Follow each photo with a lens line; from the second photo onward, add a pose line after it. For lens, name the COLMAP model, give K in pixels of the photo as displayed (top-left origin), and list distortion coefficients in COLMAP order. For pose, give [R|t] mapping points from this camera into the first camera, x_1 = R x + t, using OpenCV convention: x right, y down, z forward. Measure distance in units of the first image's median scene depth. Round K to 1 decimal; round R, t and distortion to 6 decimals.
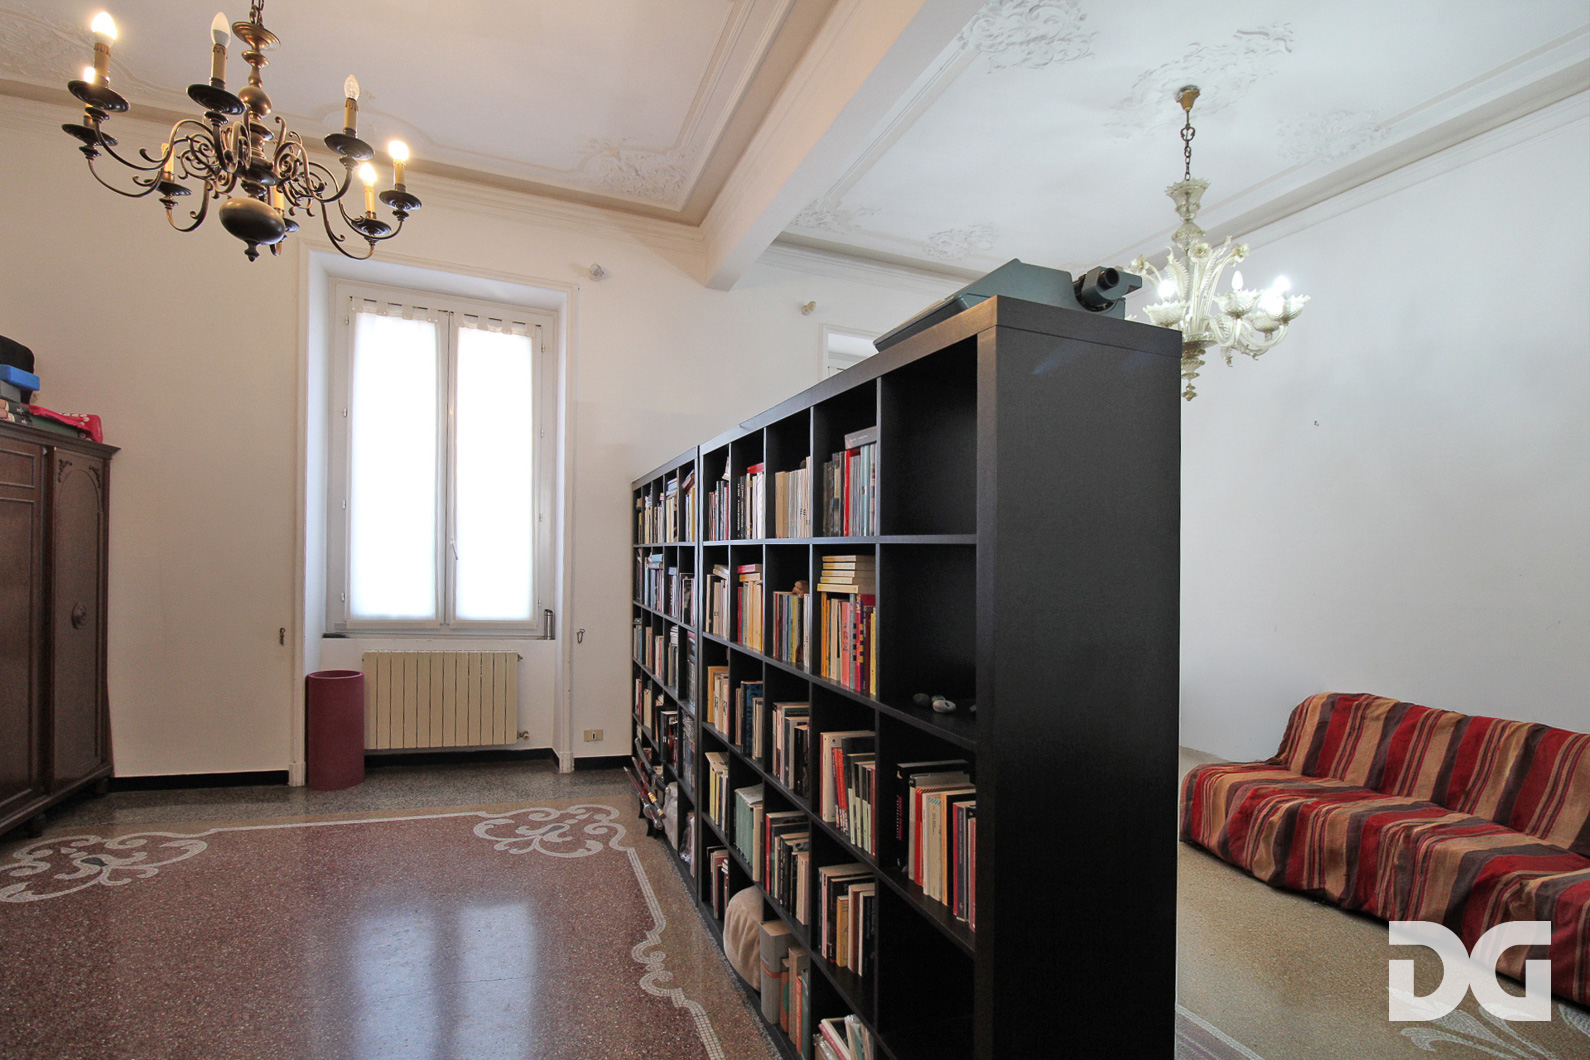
lens RADIAL K [[765.3, 0, 801.3], [0, 765.3, 552.9], [0, 0, 1]] dist [0.000670, -0.015083]
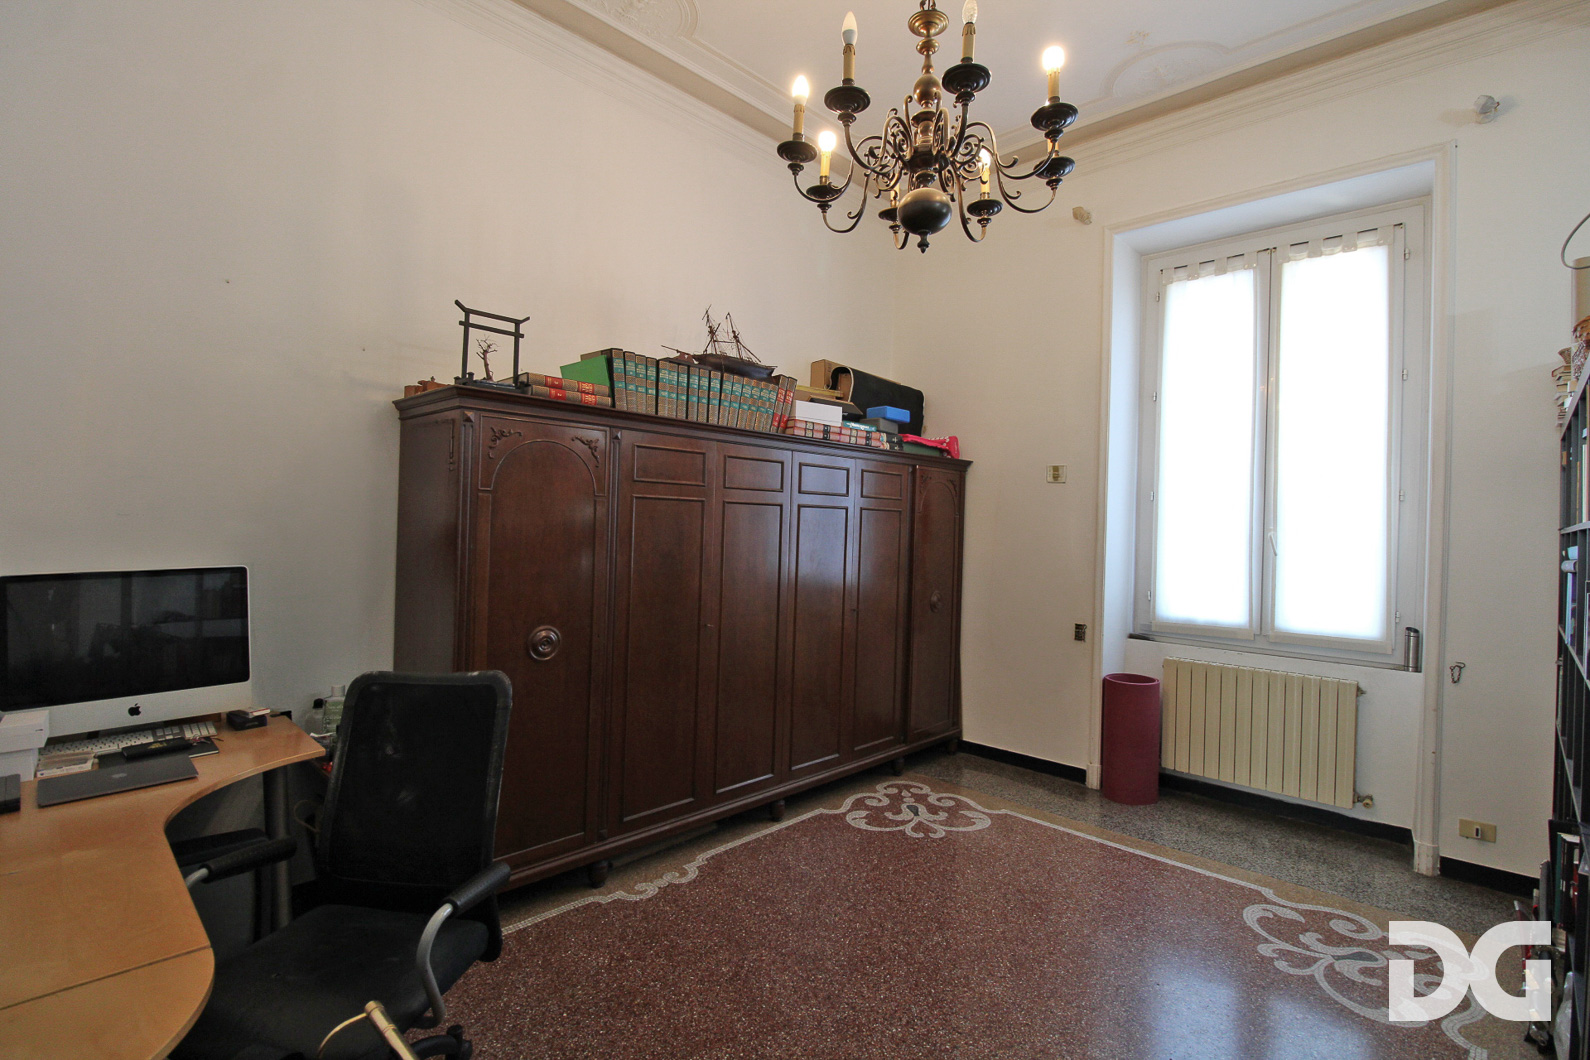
lens RADIAL K [[765.3, 0, 801.3], [0, 765.3, 552.9], [0, 0, 1]] dist [0.000670, -0.015083]
pose [[0.436059, -0.003520, -0.899911, 0.057744], [0.008202, 0.999966, 0.000063, 0.002163], [0.899881, -0.007408, 0.436073, 0.248600]]
